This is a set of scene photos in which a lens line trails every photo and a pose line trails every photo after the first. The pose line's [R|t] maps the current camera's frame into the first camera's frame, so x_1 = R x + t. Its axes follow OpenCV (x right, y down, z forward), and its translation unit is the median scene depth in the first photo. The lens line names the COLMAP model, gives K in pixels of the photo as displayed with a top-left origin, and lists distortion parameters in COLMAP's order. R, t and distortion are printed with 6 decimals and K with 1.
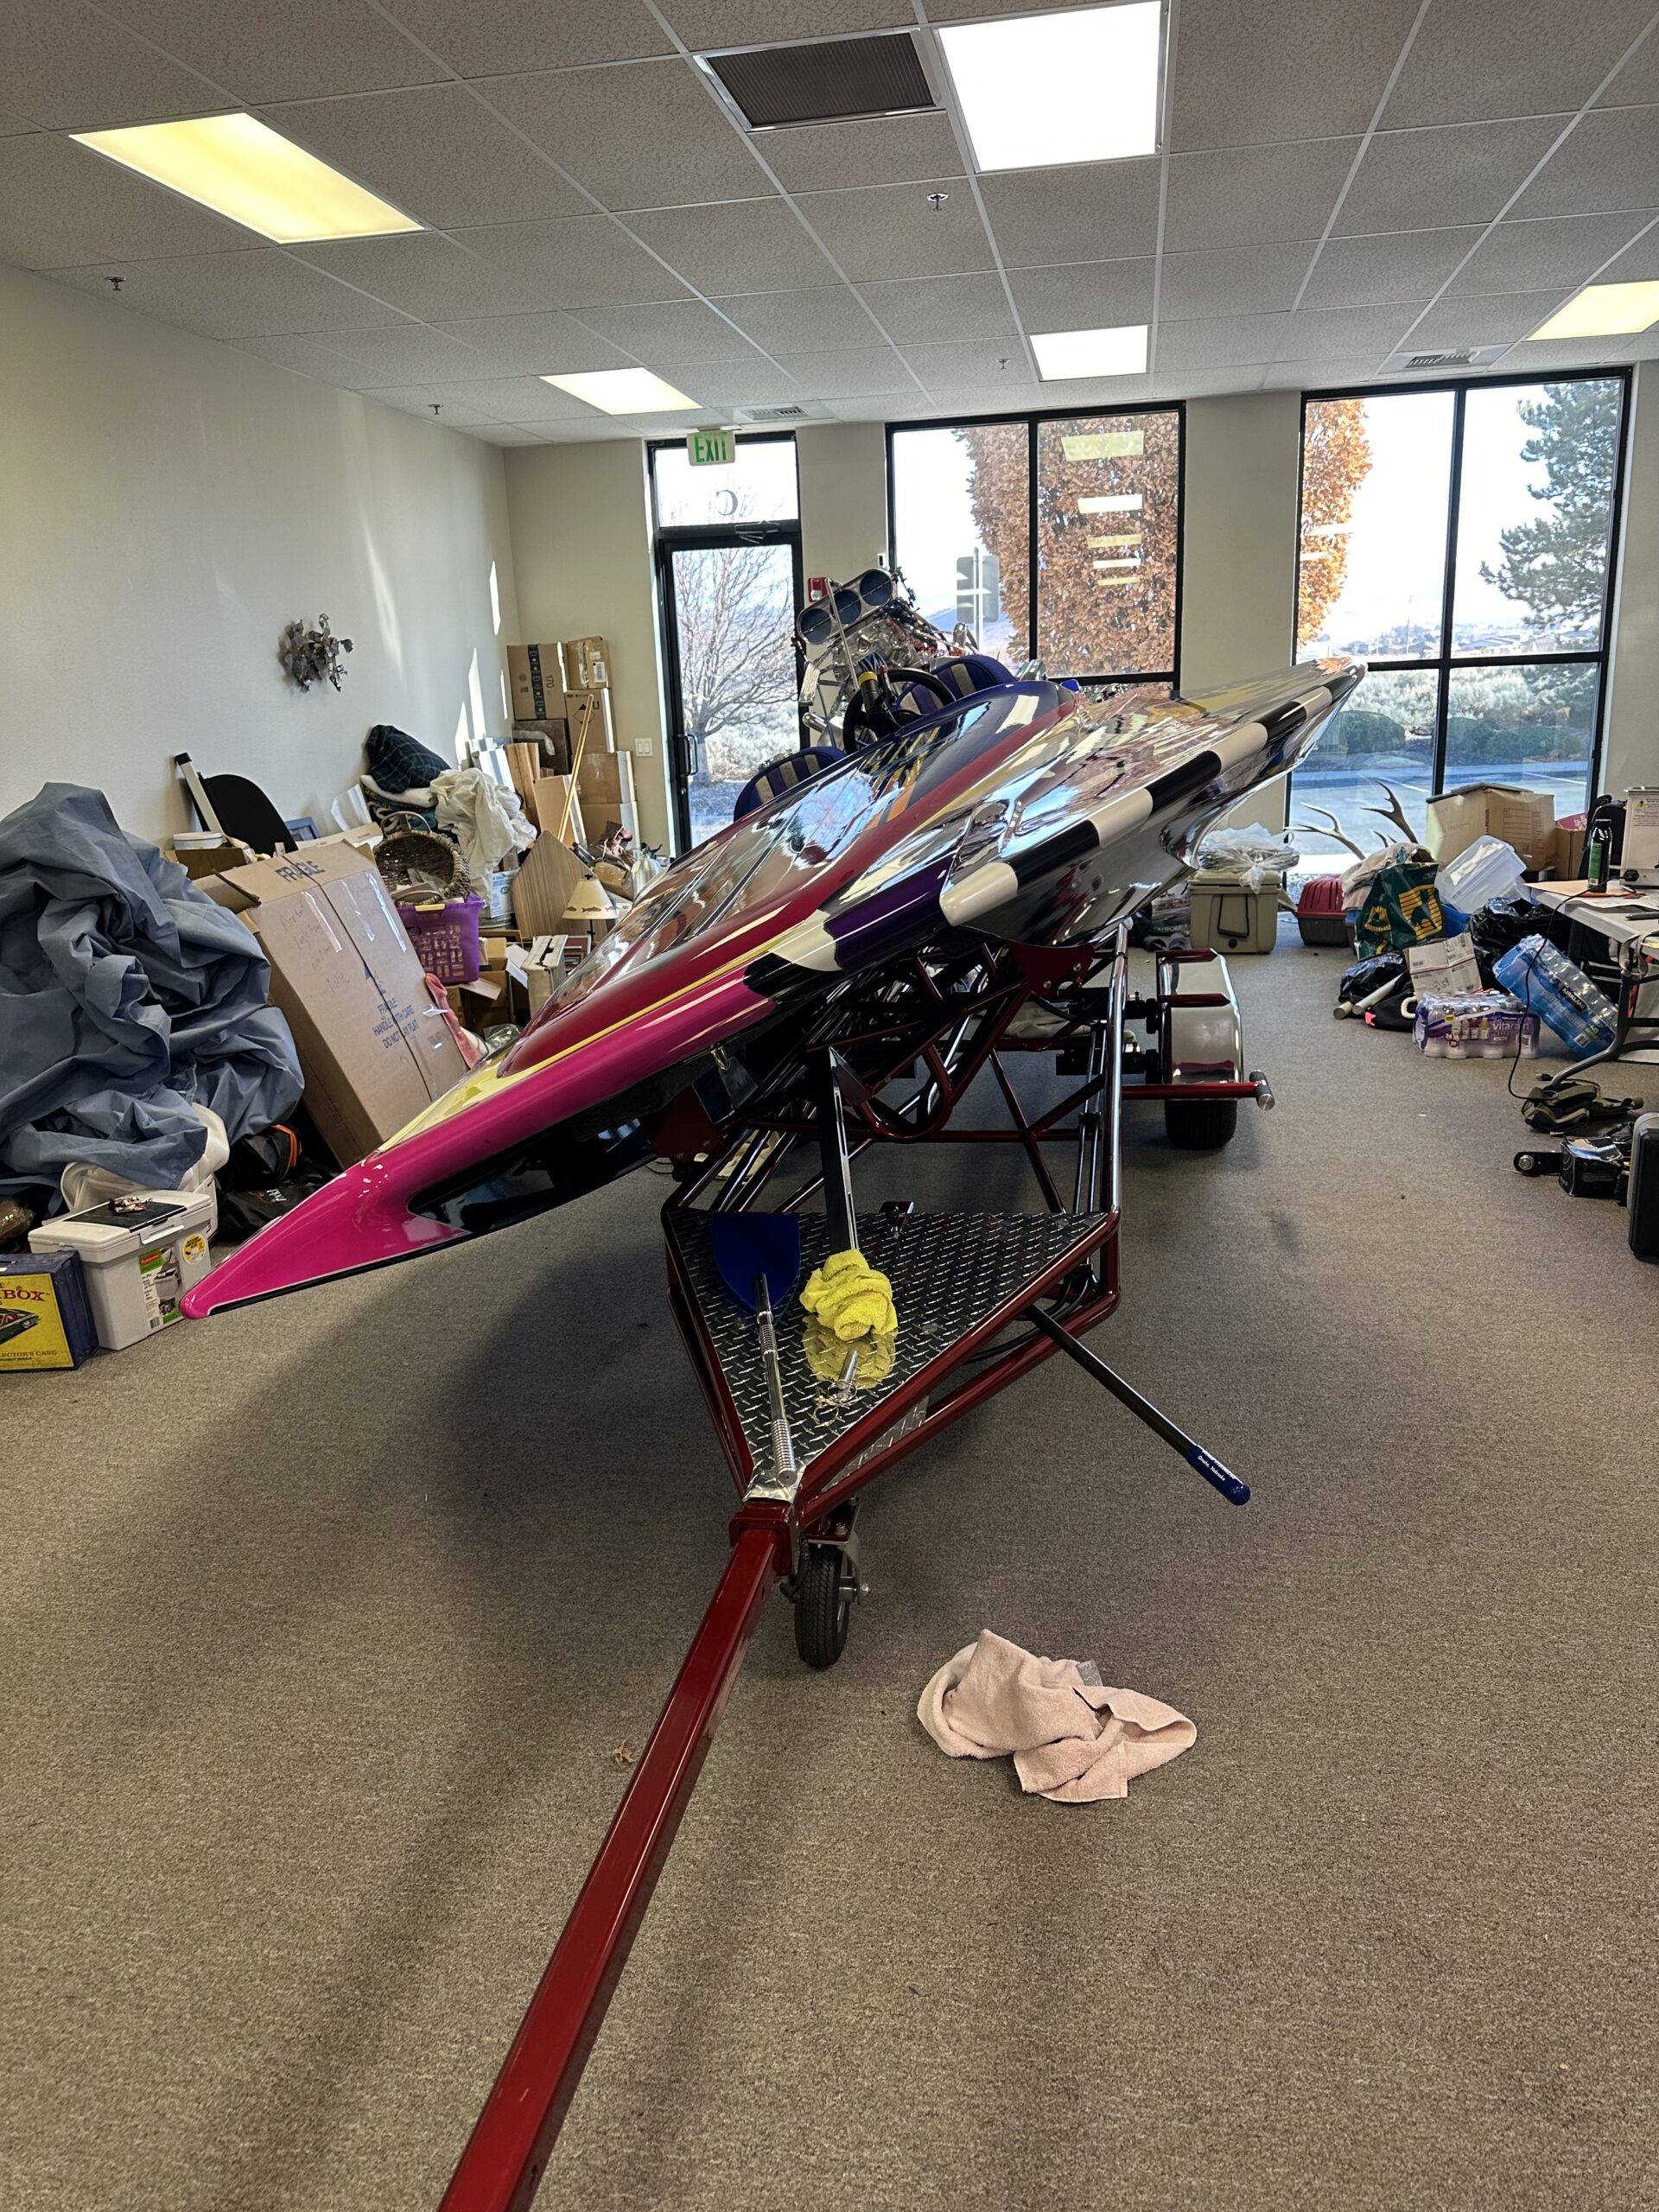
lens RADIAL K [[1599.9, 0, 829.5], [0, 1599.9, 1106.0], [0, 0, 1]] dist [0.053486, -0.054203]
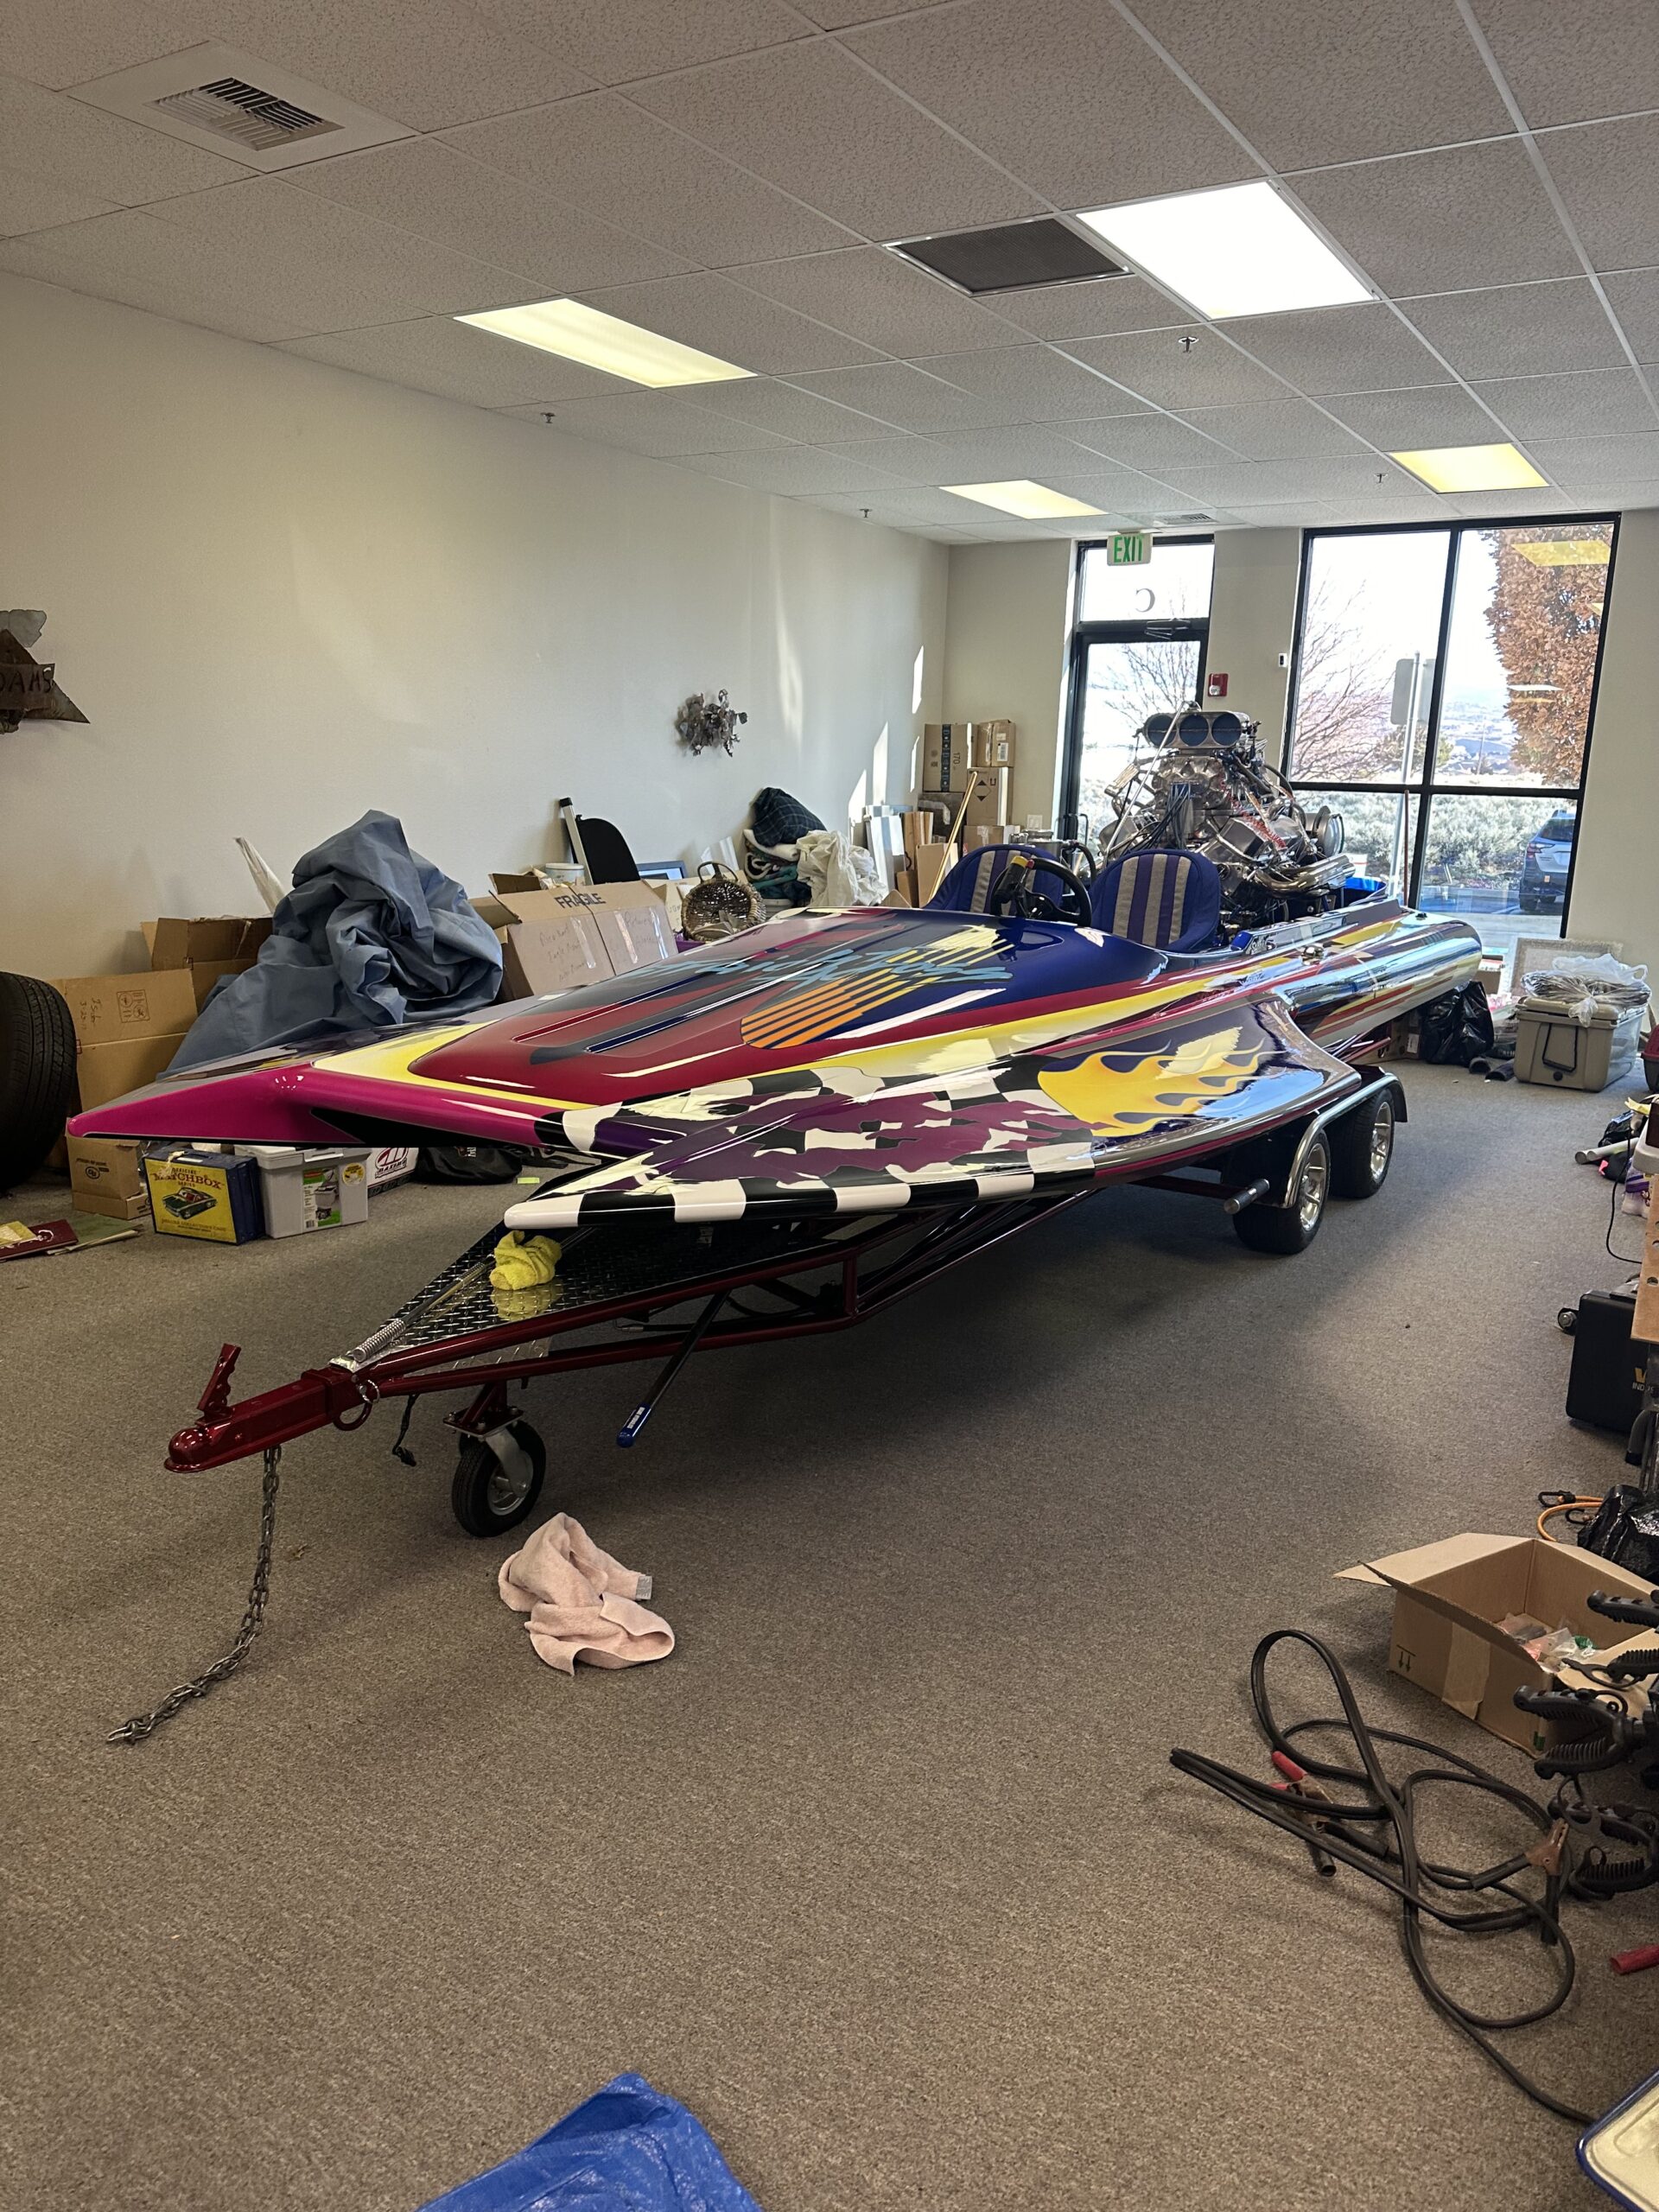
lens RADIAL K [[1518.7, 0, 753.1], [0, 1518.7, 1101.8], [0, 0, 1]] dist [0.173344, -0.367987]
pose [[0.926454, 0.146094, -0.346900, 0.138825], [-0.158463, 0.987337, -0.007394, -0.004447], [0.341428, 0.061821, 0.937873, -0.020607]]
